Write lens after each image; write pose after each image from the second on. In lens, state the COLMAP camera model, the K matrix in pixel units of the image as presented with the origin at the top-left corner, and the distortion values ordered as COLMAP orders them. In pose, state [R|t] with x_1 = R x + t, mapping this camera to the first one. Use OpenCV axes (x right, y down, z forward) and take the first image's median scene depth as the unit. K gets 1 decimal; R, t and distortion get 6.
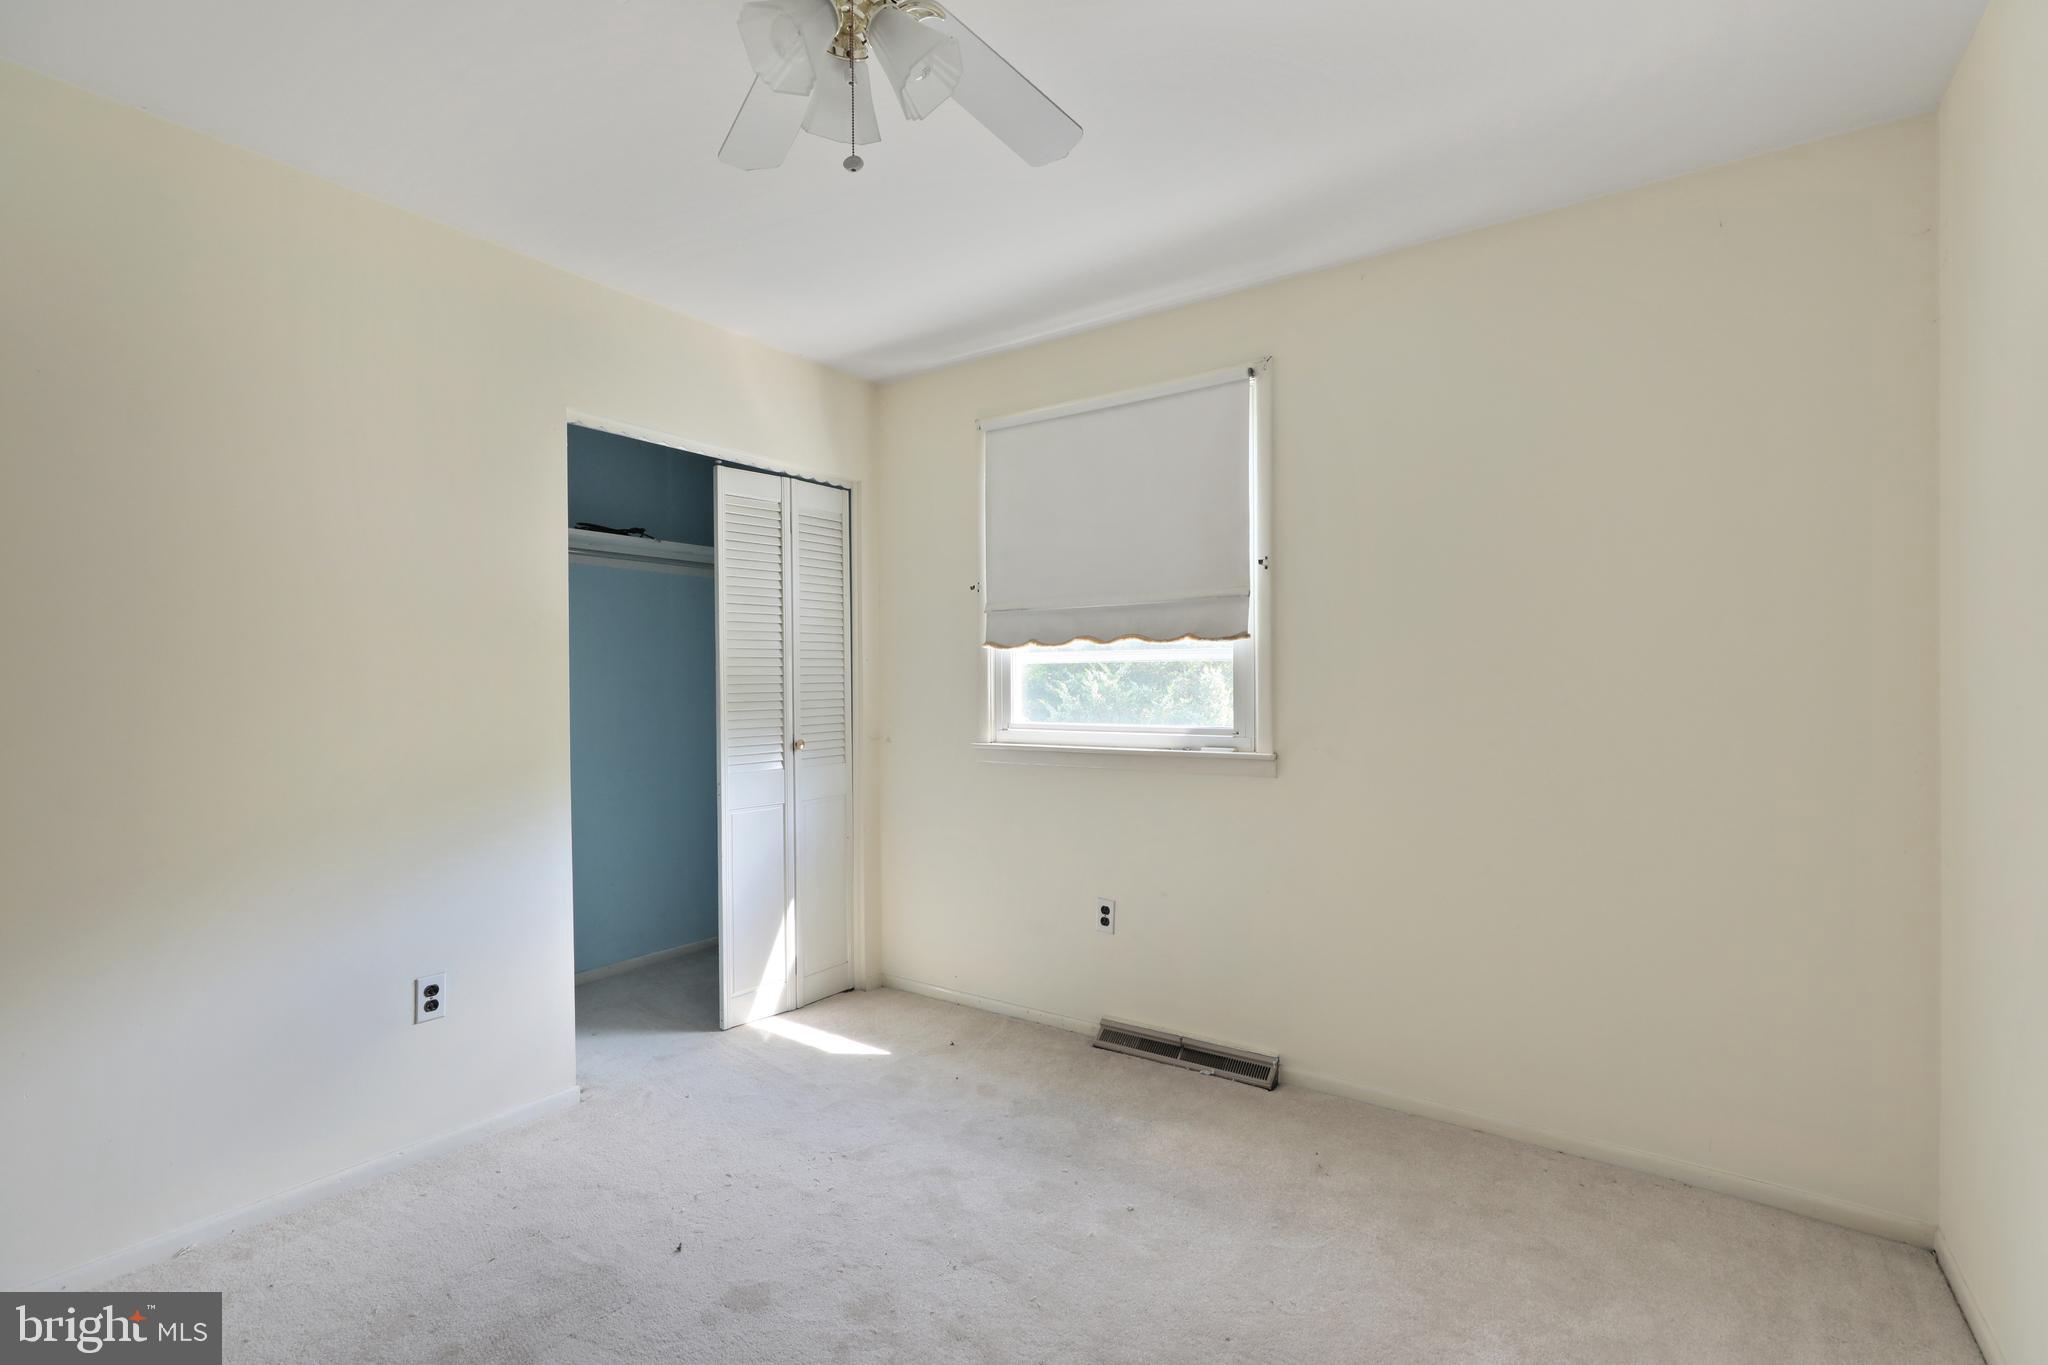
lens RADIAL K [[941.9, 0, 1021.3], [0, 941.9, 680.0], [0, 0, 1]] dist [0.000004, 0.000785]
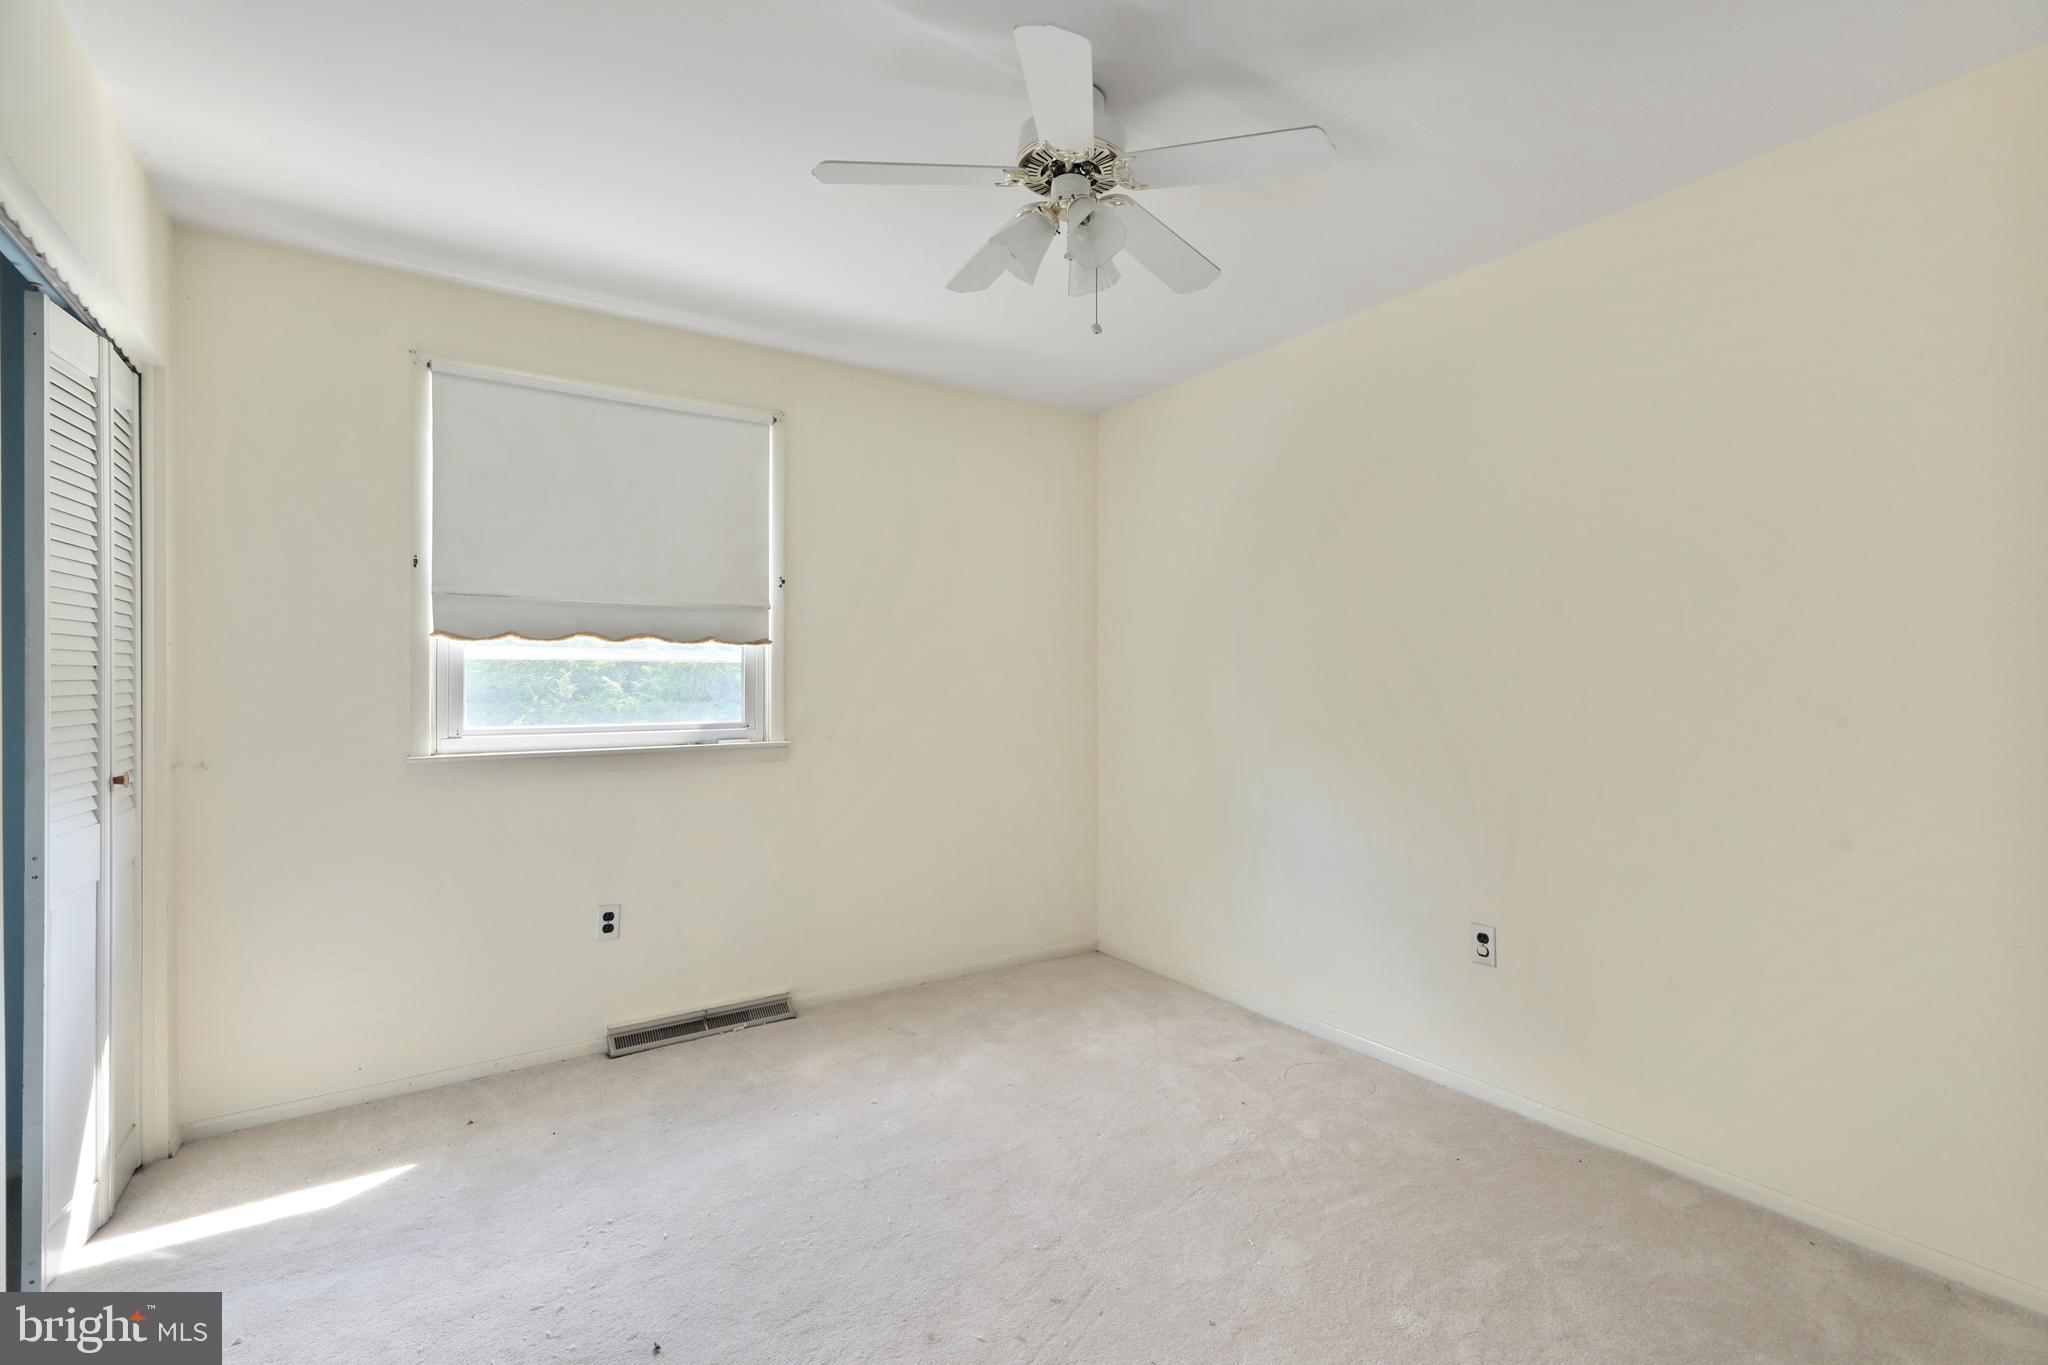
lens RADIAL K [[941.9, 0, 1022.9], [0, 941.9, 680.4], [0, 0, 1]] dist [0.000004, 0.000785]
pose [[0.339446, 0.008643, 0.940586, -0.693077], [0.000111, 0.999957, -0.009229, 0.010813], [-0.940626, 0.003237, 0.339431, 0.275813]]
